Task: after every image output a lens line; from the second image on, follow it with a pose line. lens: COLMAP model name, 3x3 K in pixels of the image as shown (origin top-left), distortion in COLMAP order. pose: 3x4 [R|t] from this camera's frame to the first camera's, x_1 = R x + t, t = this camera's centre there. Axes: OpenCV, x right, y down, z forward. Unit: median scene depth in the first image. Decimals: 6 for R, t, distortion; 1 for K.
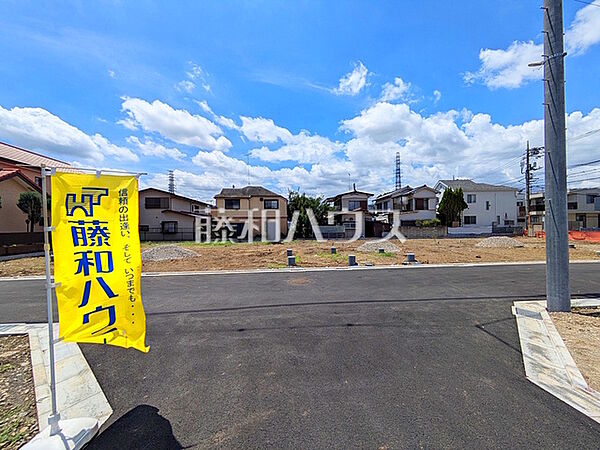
lens RADIAL K [[238.2, 0, 301.6], [0, 238.2, 227.7], [0, 0, 1]] dist [0.001062, 0.001037]
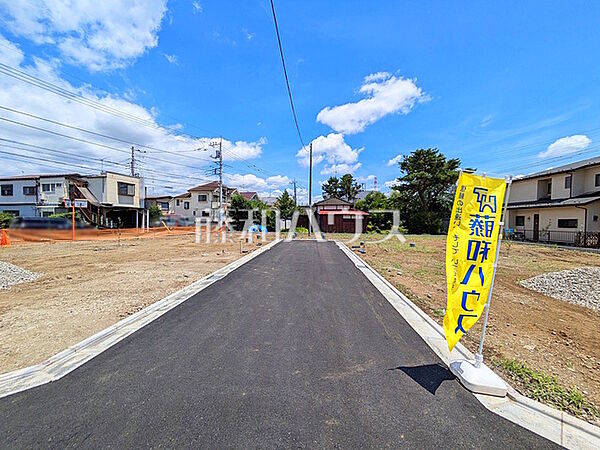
lens RADIAL K [[238.2, 0, 300.5], [0, 238.2, 226.1], [0, 0, 1]] dist [0.001062, 0.001037]
pose [[-0.990249, -0.007447, 0.139107, -0.011236], [-0.004017, 0.999681, 0.024921, -0.000035], [-0.139248, 0.024119, -0.989964, 0.151669]]
